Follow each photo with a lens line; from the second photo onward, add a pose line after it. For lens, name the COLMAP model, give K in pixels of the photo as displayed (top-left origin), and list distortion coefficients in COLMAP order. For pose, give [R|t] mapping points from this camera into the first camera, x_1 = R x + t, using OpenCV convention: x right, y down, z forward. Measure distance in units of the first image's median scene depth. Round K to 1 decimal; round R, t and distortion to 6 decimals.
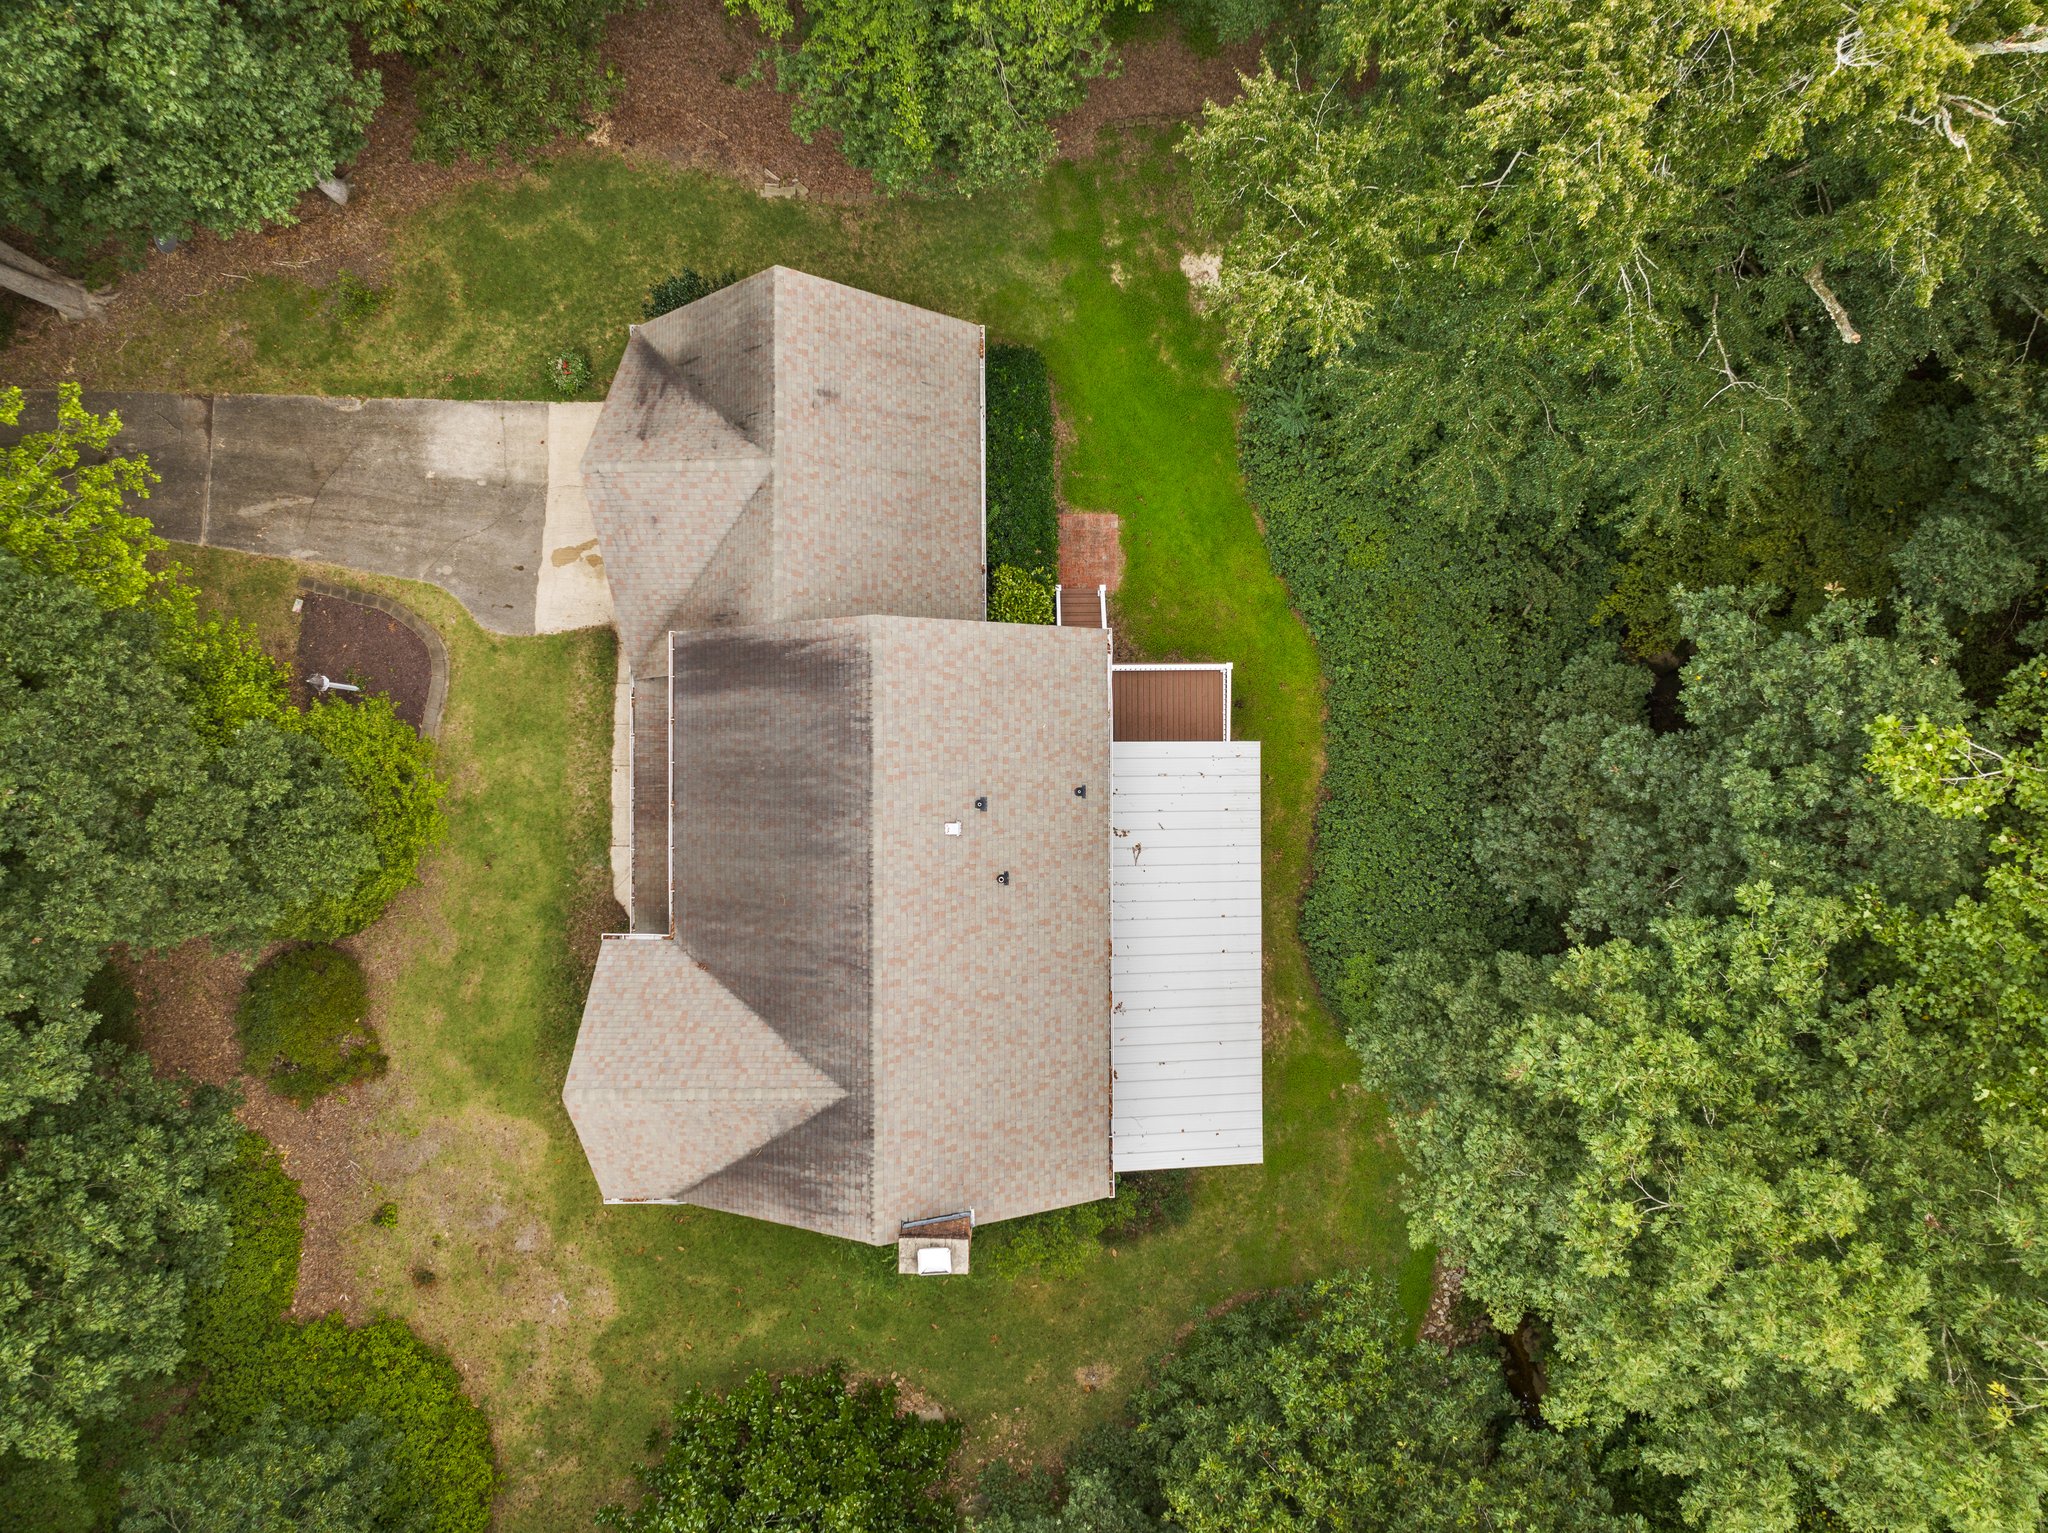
lens RADIAL K [[1421.5, 0, 1032.2], [0, 1421.5, 758.3], [0, 0, 1]] dist [-0.044101, -0.001401]
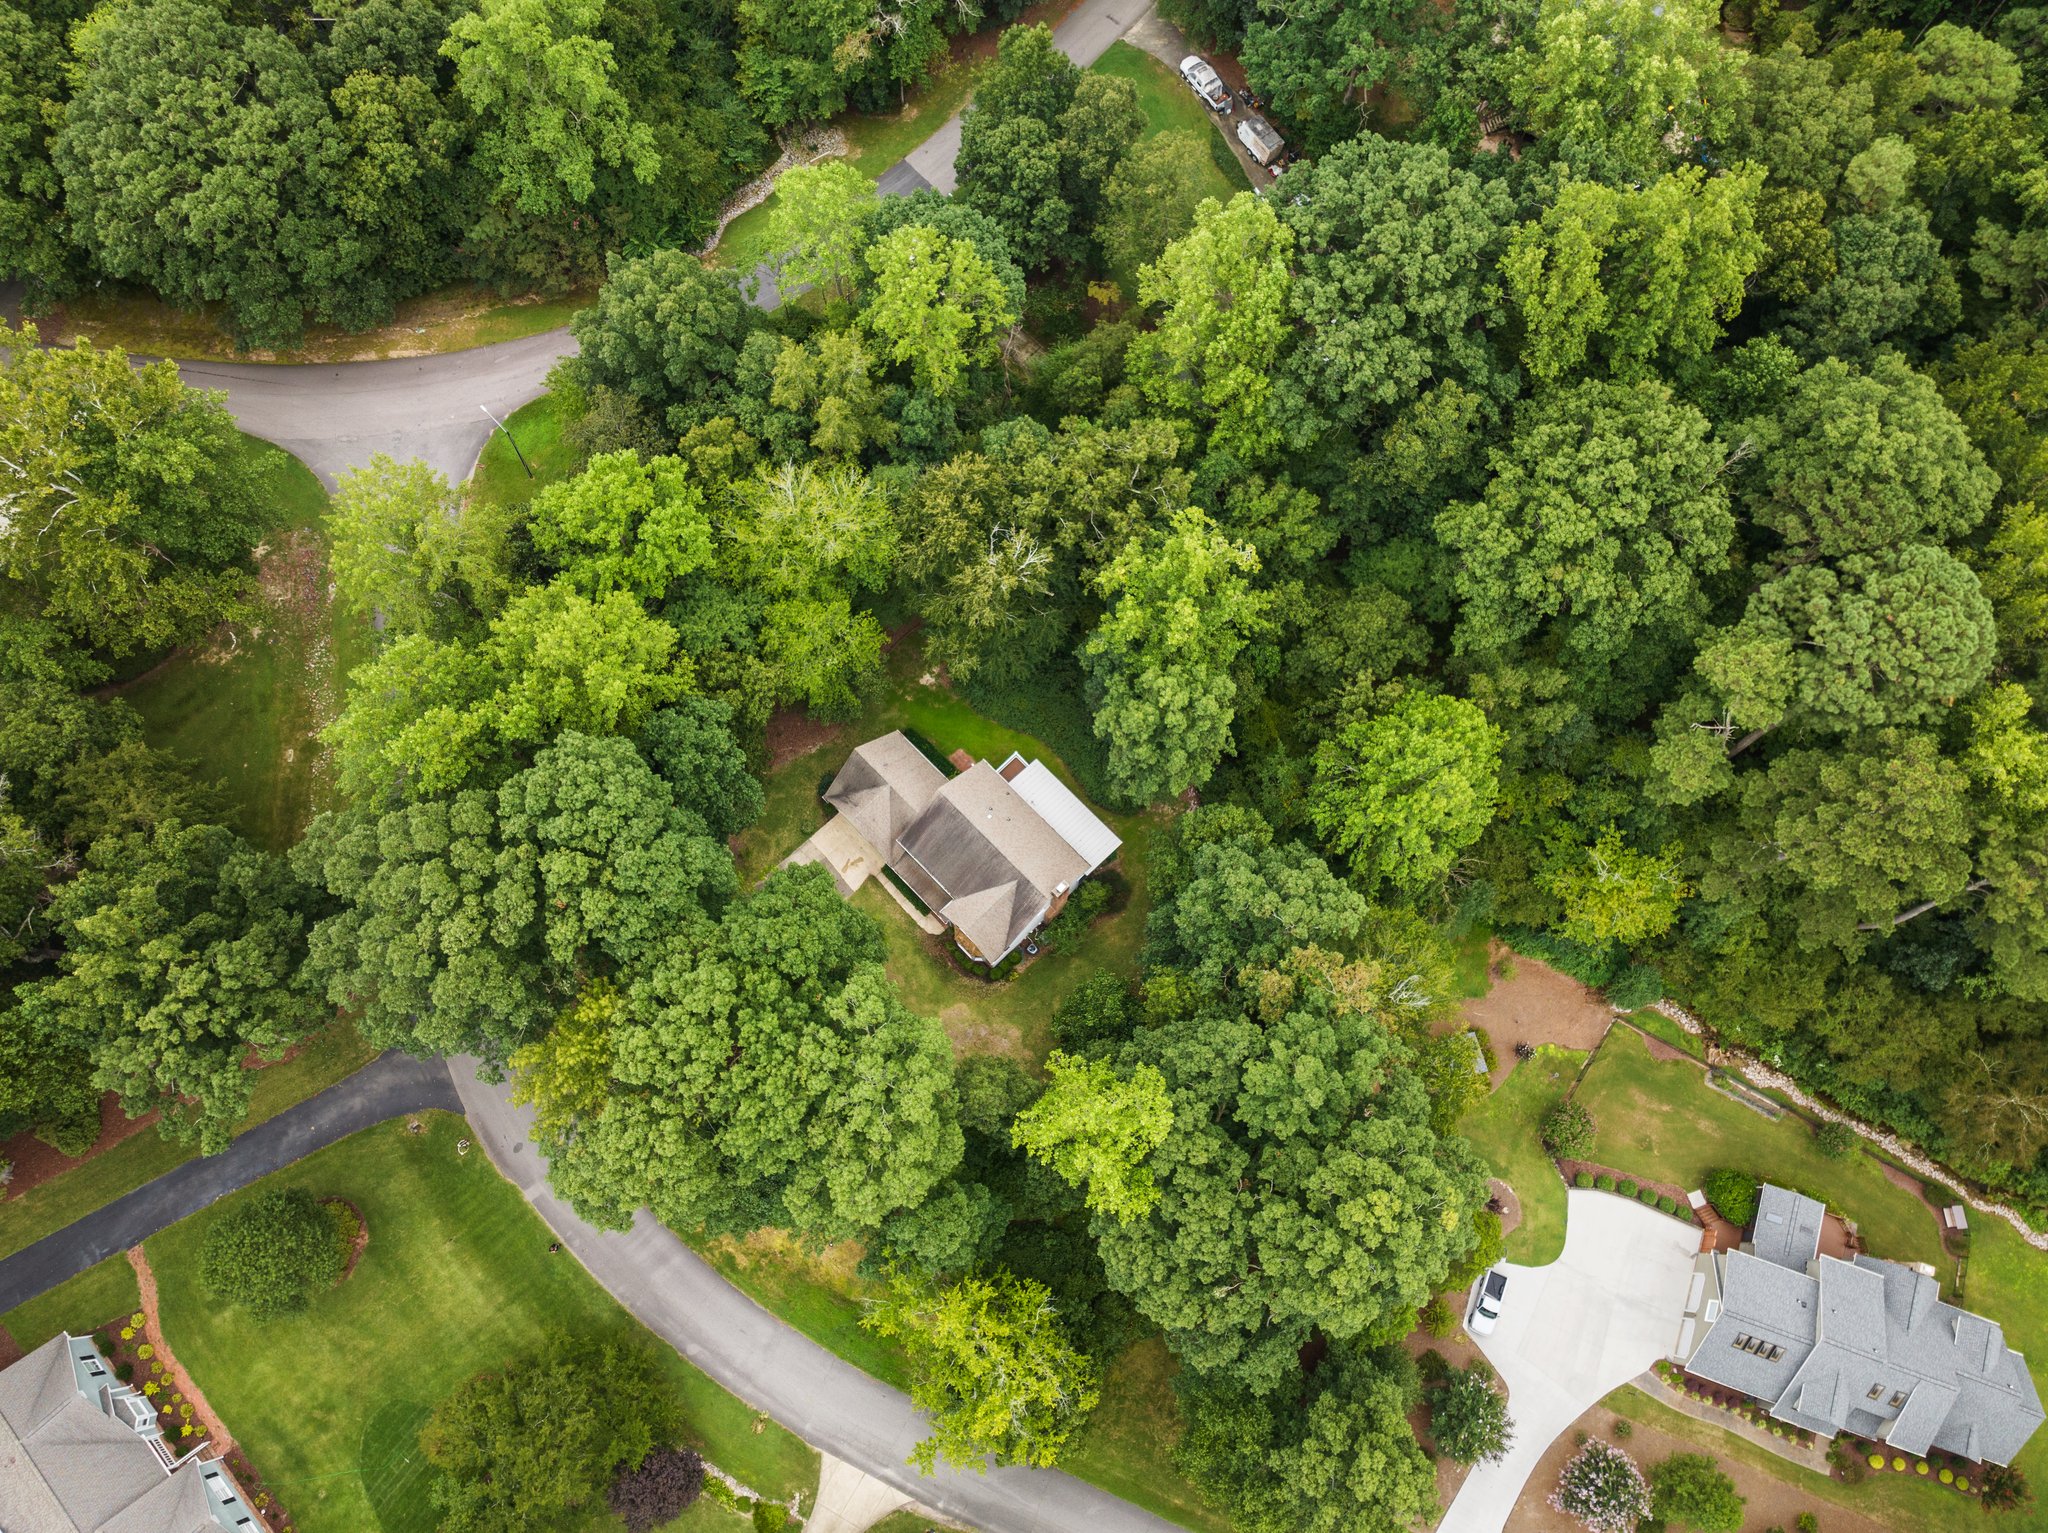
lens RADIAL K [[1445.8, 0, 1024.0], [0, 1445.8, 766.5], [0, 0, 1]] dist [-0.044678, 0.005204]
pose [[0.717849, -0.667147, 0.199018, -0.598107], [0.696151, 0.691209, -0.193917, 0.687771], [-0.008192, 0.277750, 0.960618, -2.471483]]
